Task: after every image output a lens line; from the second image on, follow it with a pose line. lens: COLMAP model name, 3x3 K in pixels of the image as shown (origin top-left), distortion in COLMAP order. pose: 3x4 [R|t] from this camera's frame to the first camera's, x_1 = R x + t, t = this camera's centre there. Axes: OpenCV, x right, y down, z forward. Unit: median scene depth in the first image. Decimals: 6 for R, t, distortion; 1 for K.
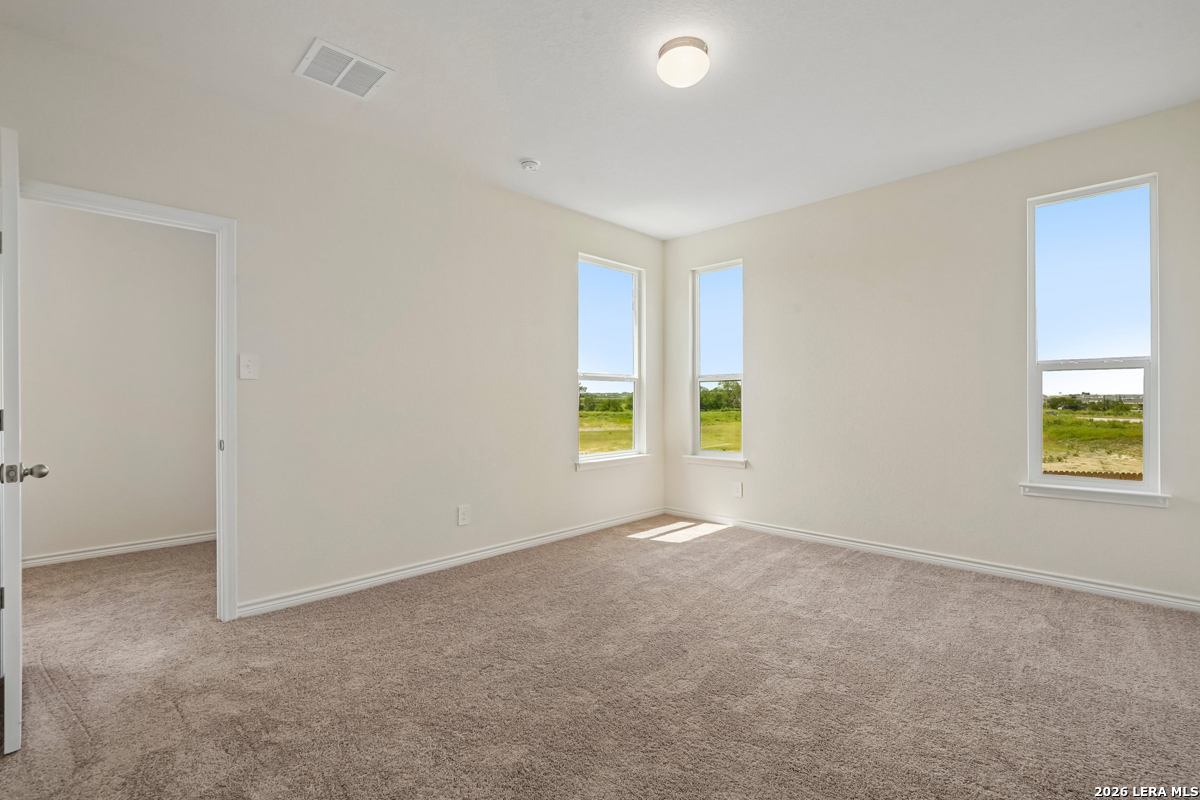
lens RADIAL K [[533.9, 0, 594.3], [0, 533.9, 397.4], [0, 0, 1]] dist [-0.000374, -0.000227]
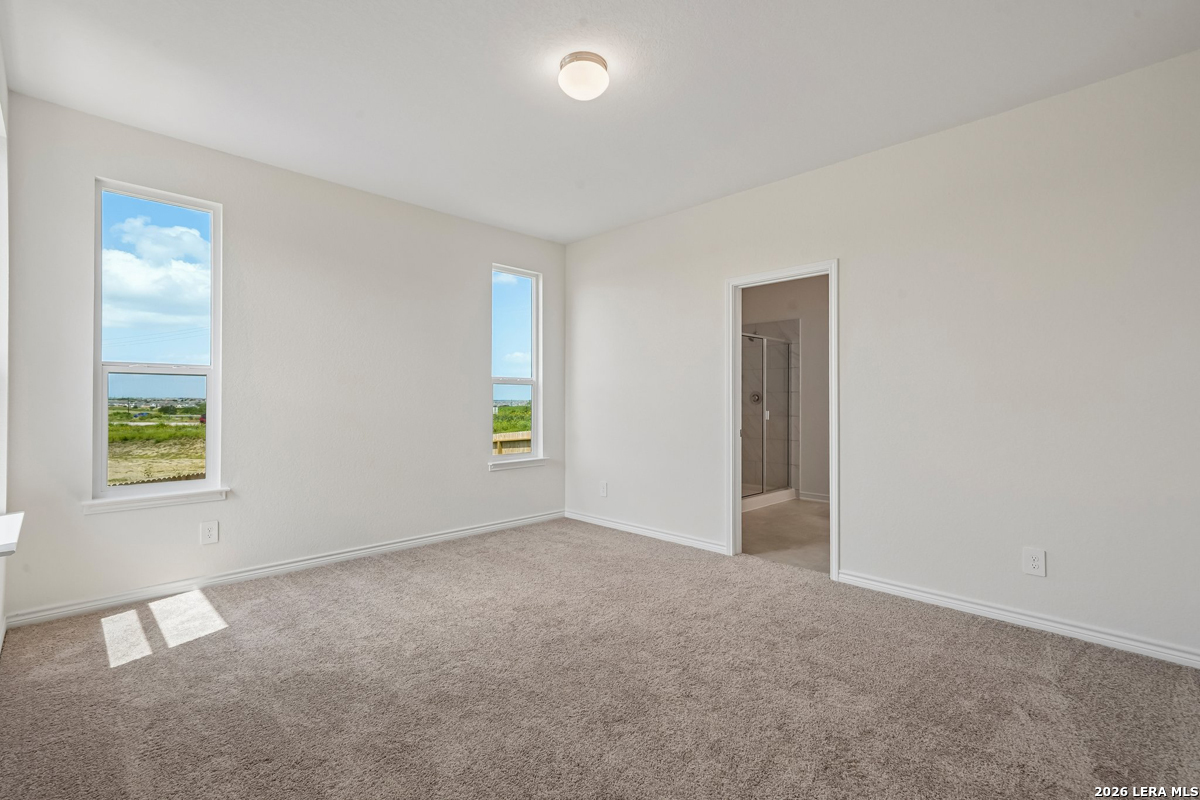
lens RADIAL K [[544.9, 0, 600.1], [0, 544.9, 398.2], [0, 0, 1]] dist [-0.001519, -0.000244]
pose [[-0.006790, 0.008939, 0.999937, -0.552956], [-0.007758, 0.999929, -0.008992, -0.000928], [-0.999947, -0.007818, -0.006720, 0.612809]]
